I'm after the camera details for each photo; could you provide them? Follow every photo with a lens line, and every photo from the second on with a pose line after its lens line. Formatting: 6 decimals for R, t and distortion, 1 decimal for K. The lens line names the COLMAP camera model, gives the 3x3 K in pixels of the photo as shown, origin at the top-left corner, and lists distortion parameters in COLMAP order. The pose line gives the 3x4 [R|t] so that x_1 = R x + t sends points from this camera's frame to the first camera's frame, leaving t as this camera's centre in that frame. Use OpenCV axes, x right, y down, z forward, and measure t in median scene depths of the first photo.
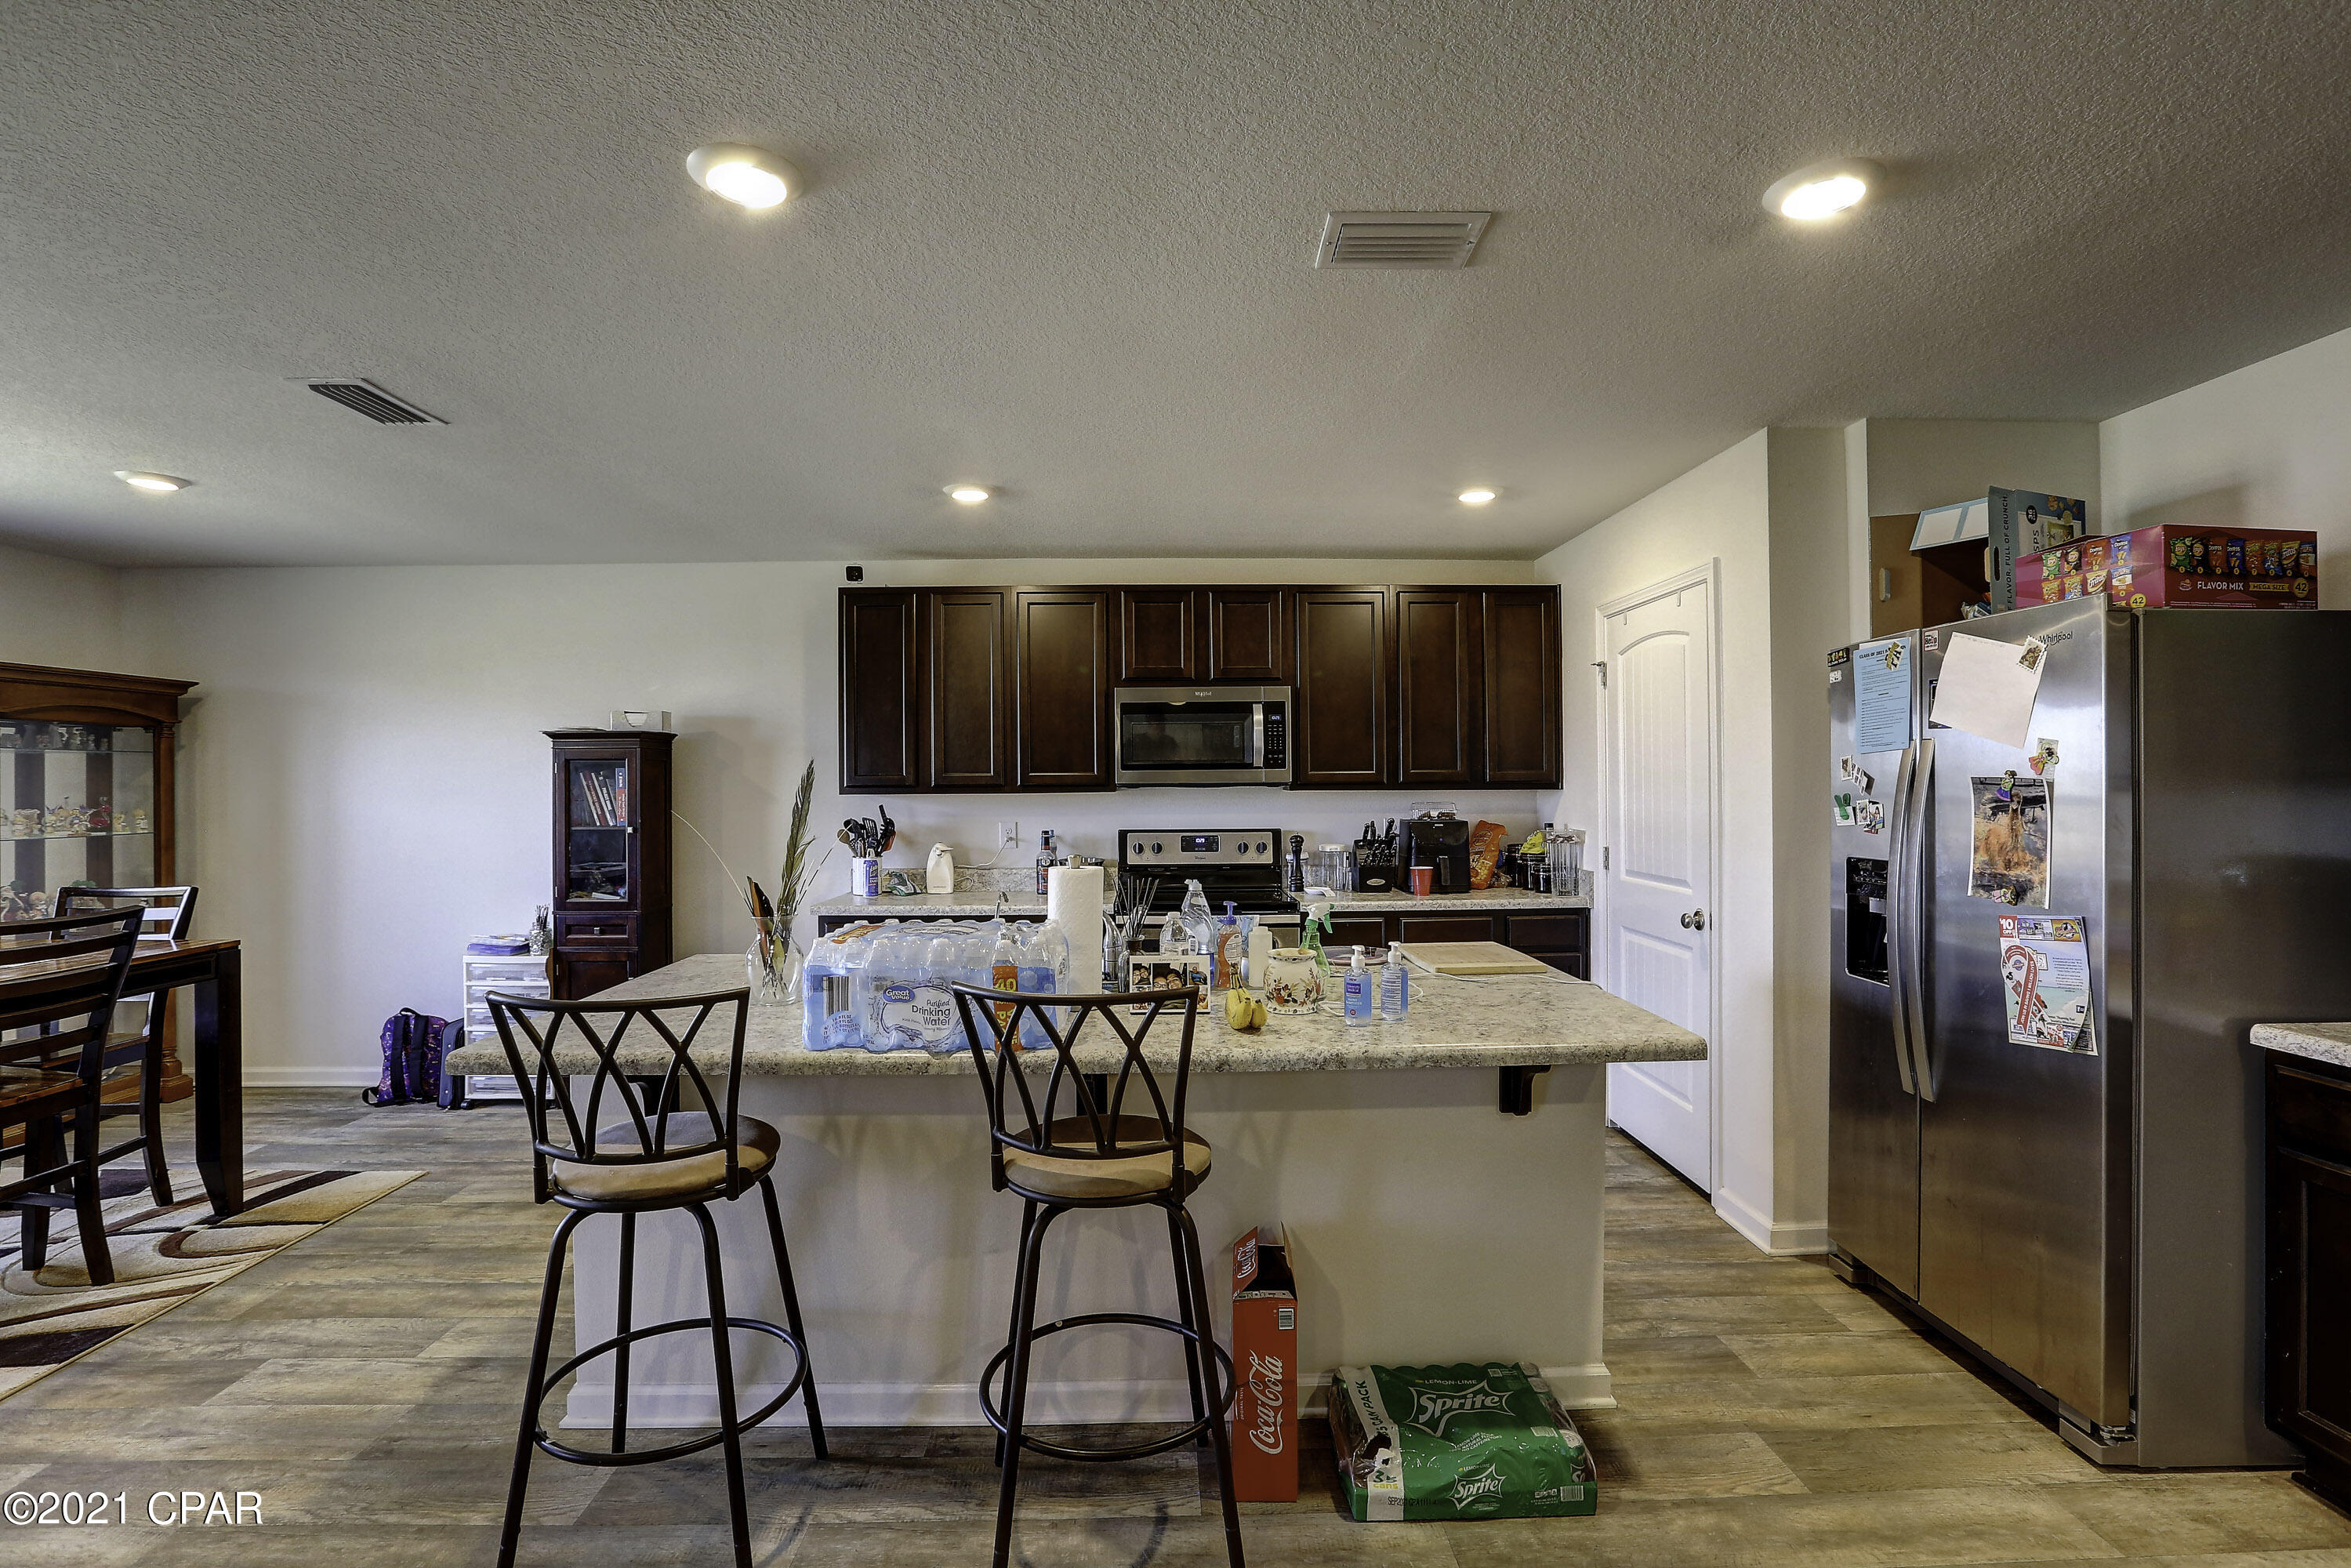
lens RADIAL K [[1077.7, 0, 1174.6], [0, 1077.7, 782.4], [0, 0, 1]] dist [-0.045062, 0.012367]
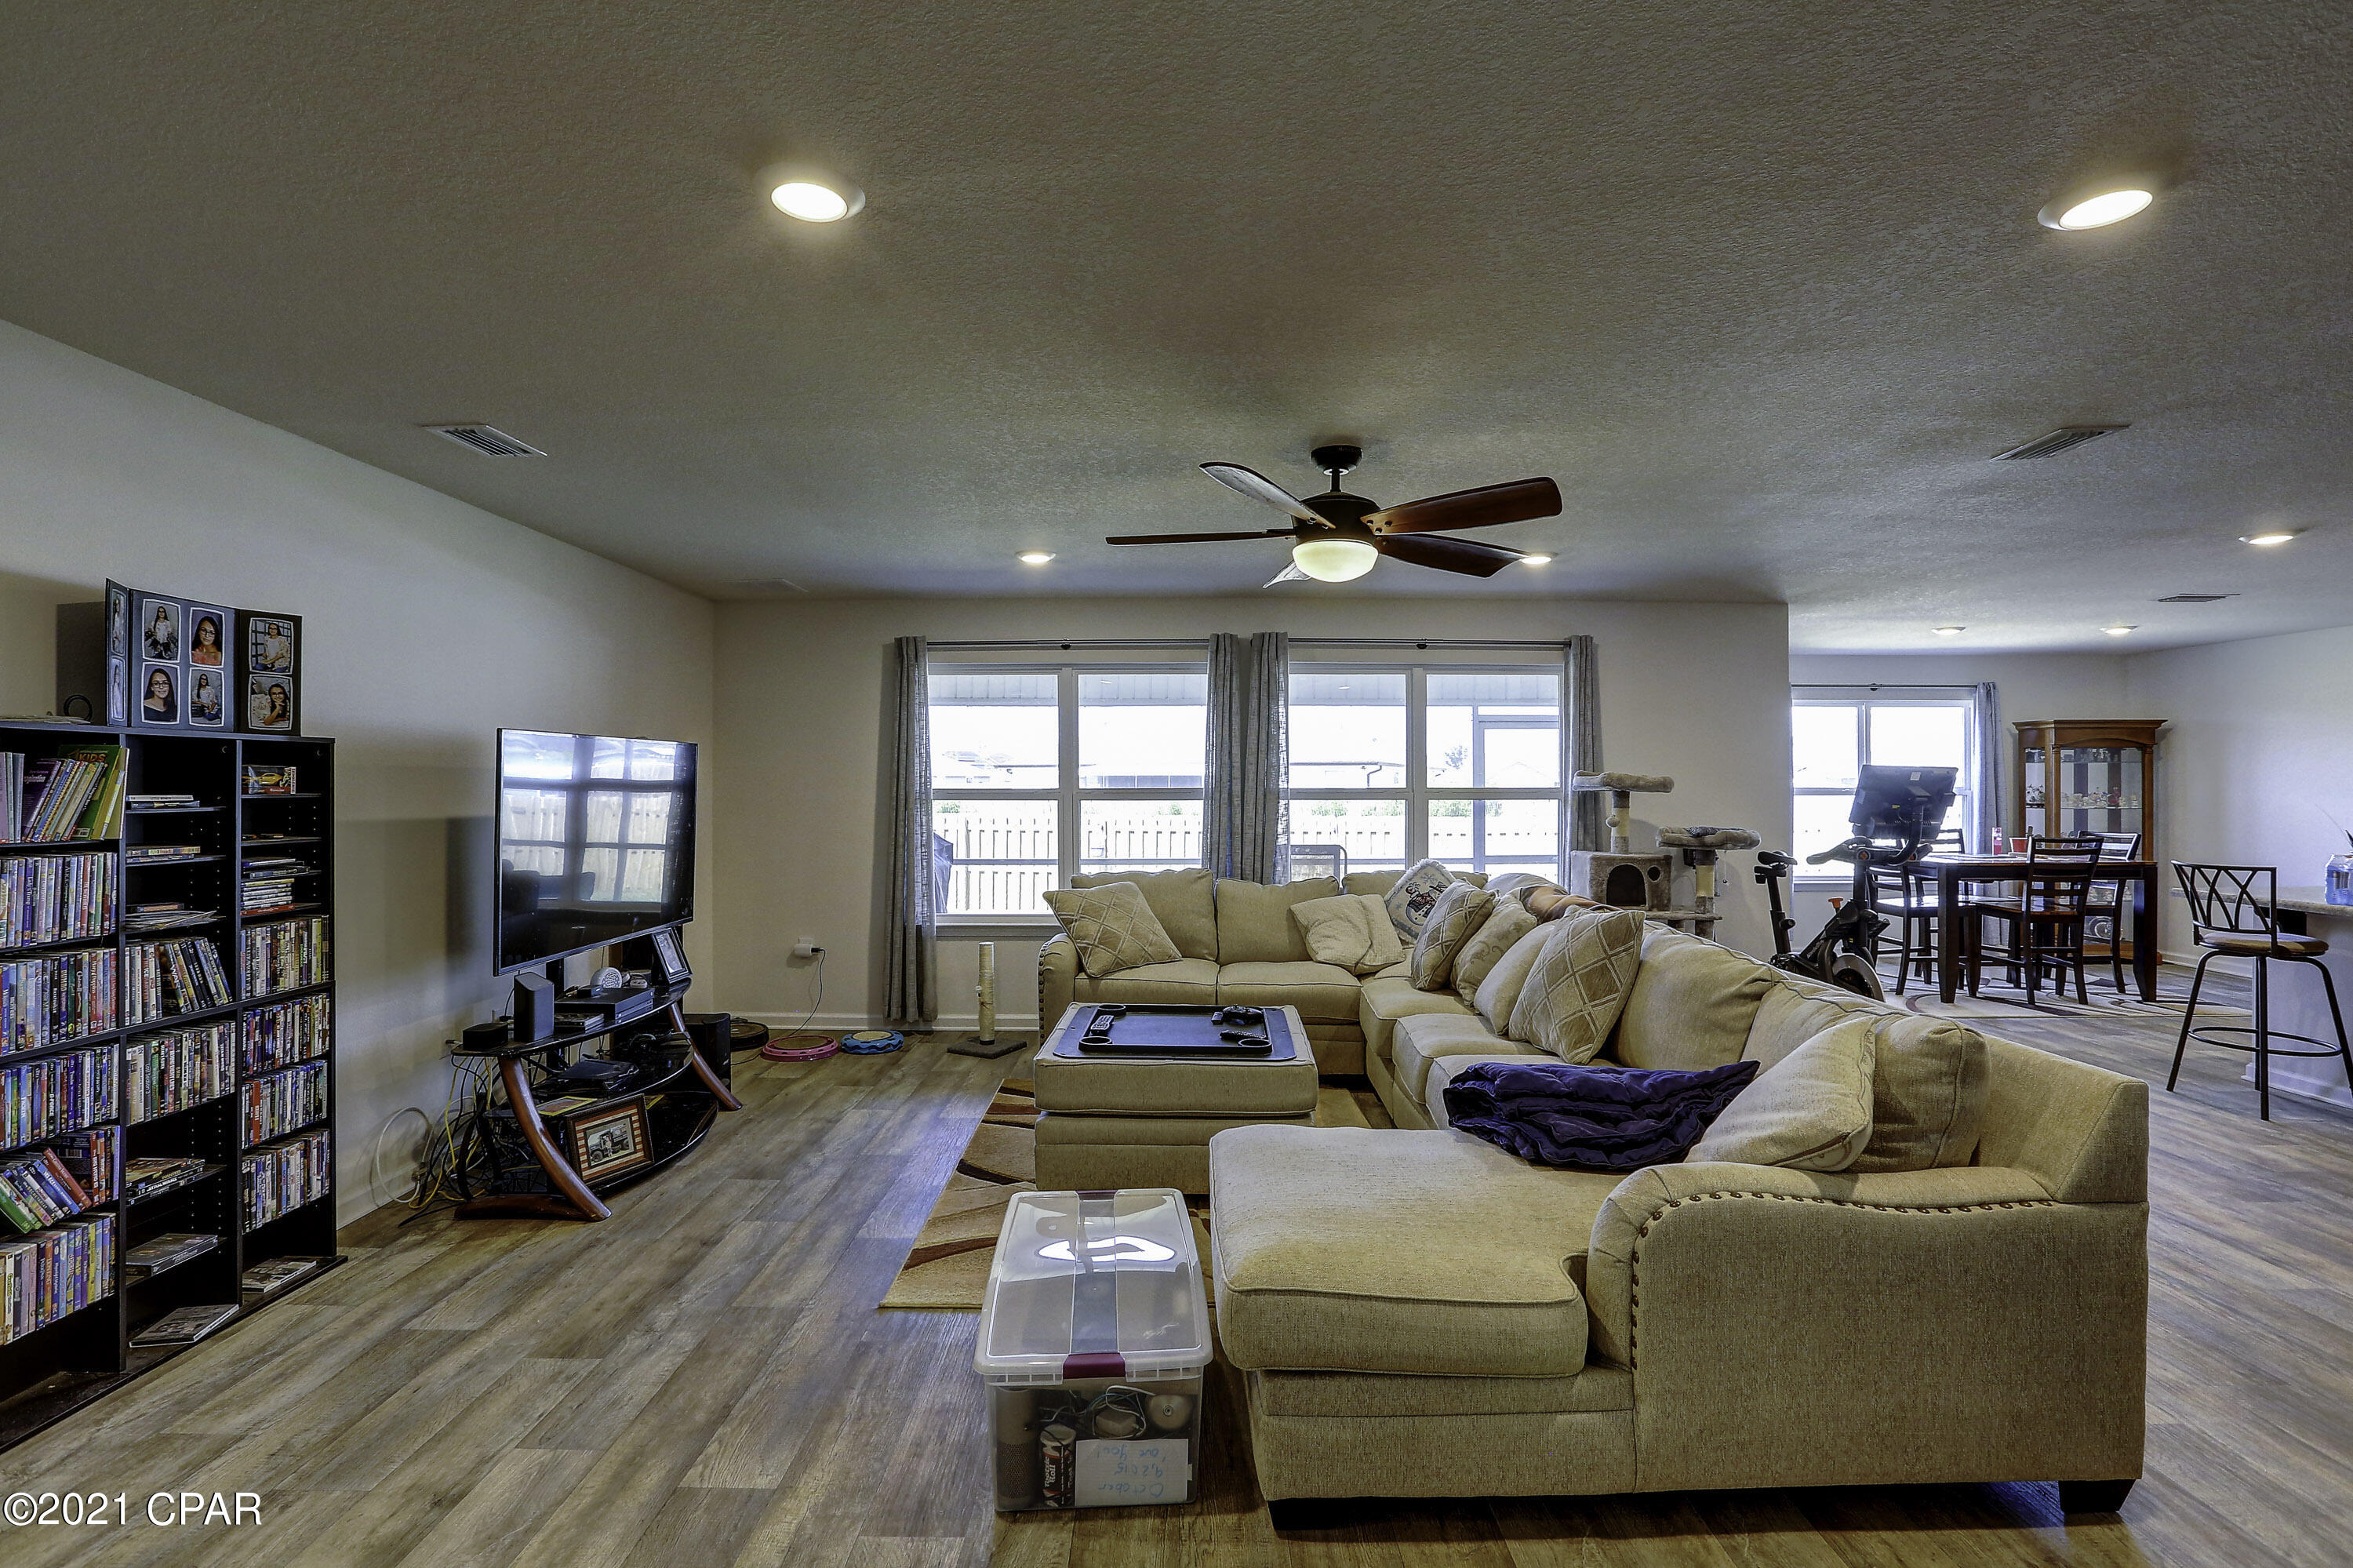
lens RADIAL K [[1078.6, 0, 1156.9], [0, 1078.6, 778.1], [0, 0, 1]] dist [-0.045062, 0.012367]
pose [[-0.028736, 0.001993, -0.999585, 0.814455], [0.001727, 0.999997, 0.001944, -0.008239], [0.999586, -0.001671, -0.028739, -0.592129]]
